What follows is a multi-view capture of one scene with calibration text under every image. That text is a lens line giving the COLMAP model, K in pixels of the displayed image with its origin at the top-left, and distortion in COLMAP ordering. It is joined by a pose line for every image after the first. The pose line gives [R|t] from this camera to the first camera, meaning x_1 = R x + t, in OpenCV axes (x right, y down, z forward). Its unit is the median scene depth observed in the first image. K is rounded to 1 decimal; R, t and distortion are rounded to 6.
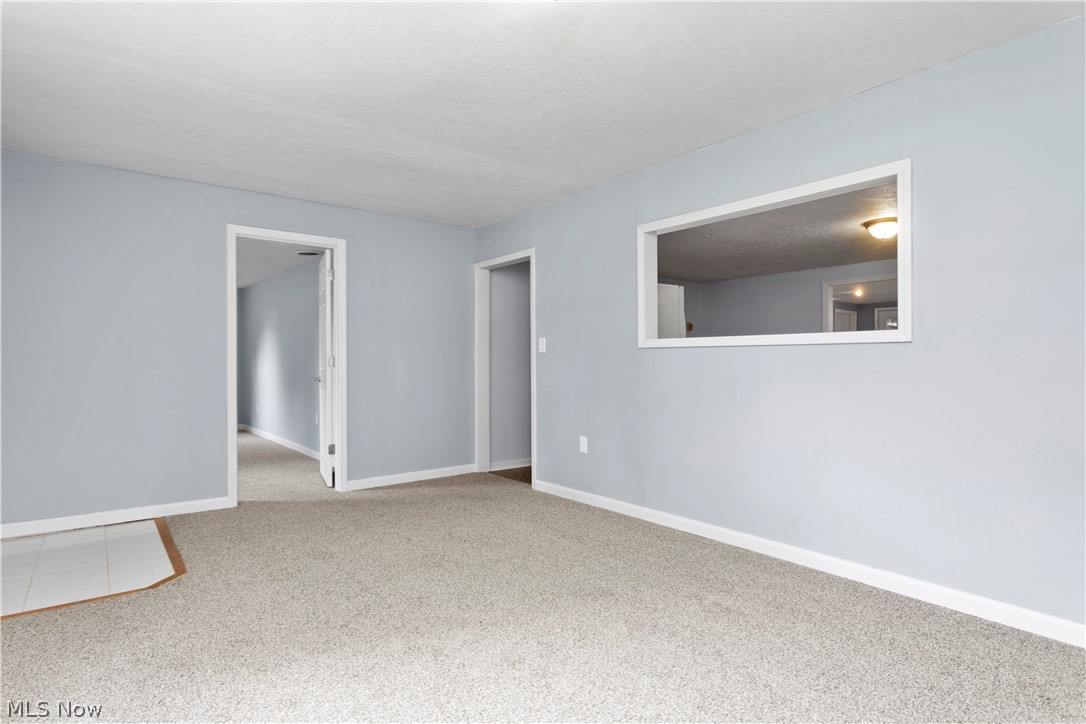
lens RADIAL K [[560.9, 0, 543.0], [0, 560.9, 362.0], [0, 0, 1]] dist [0.000814, 0.000182]
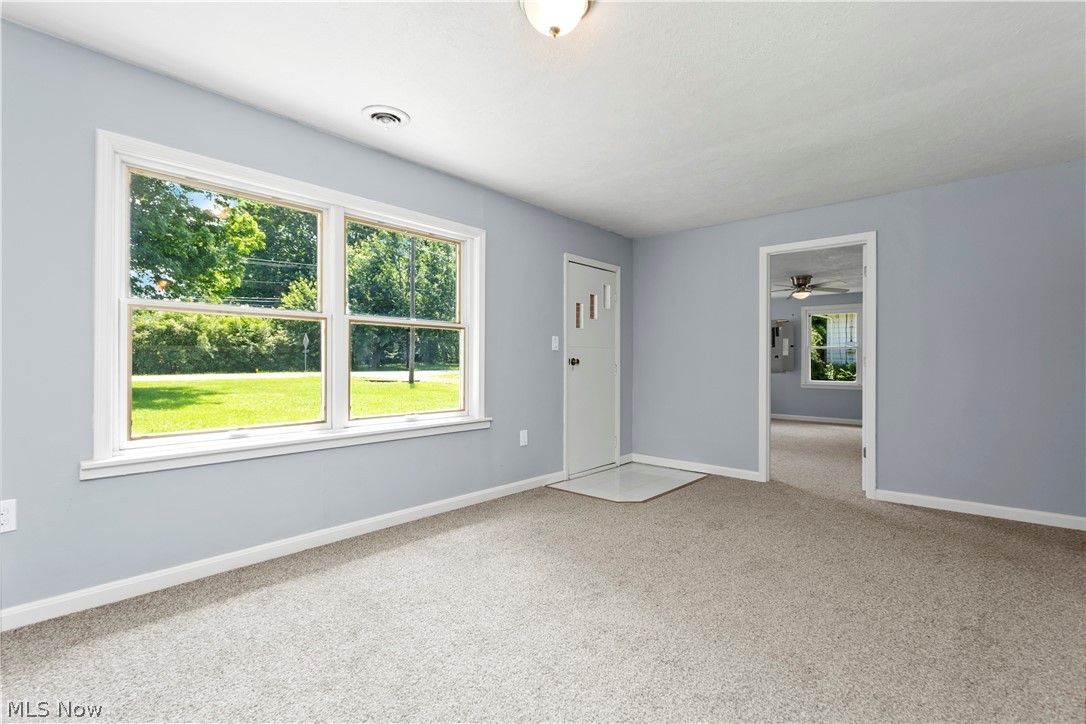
lens RADIAL K [[527.8, 0, 543.0], [0, 527.8, 362.0], [0, 0, 1]] dist [-0.000576, -0.000227]
pose [[0.185048, 0.011626, -0.982661, 0.651250], [-0.002802, 0.999932, 0.011302, -0.013536], [0.982725, 0.000661, 0.185068, 0.452738]]
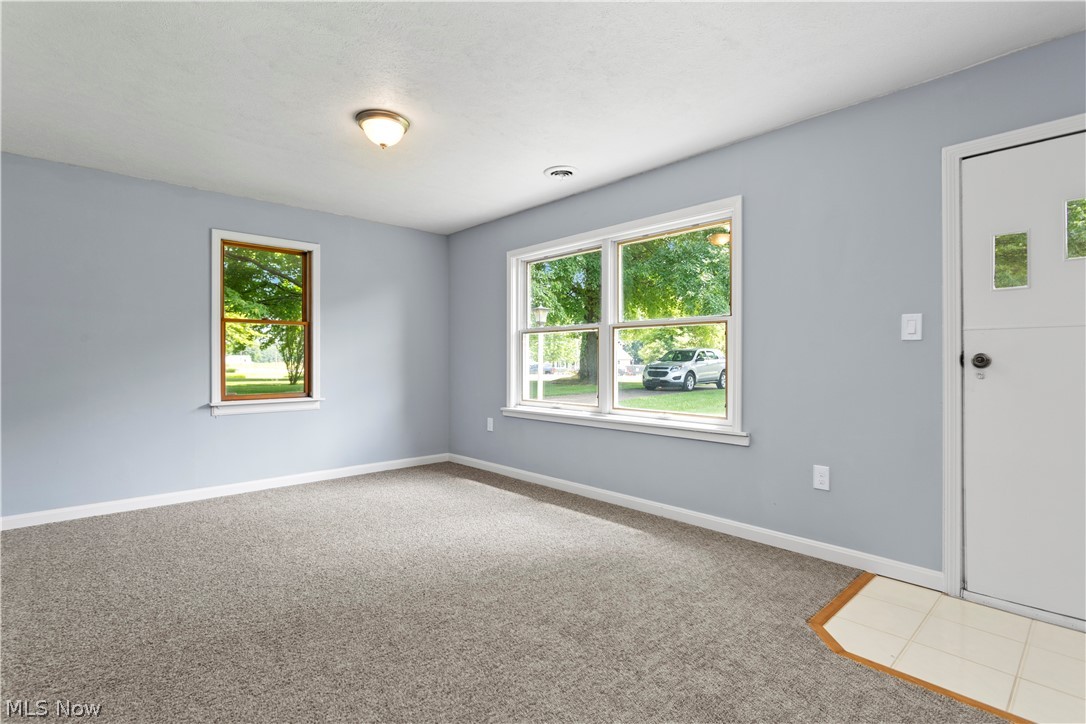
lens RADIAL K [[514.6, 0, 543.0], [0, 514.6, 362.0], [0, 0, 1]] dist [0.000628, 0.000154]
pose [[-0.997586, 0.009601, -0.068771, -0.207602], [0.009686, 0.999953, -0.000905, 0.000241], [0.068759, -0.001569, -0.997632, 1.541958]]
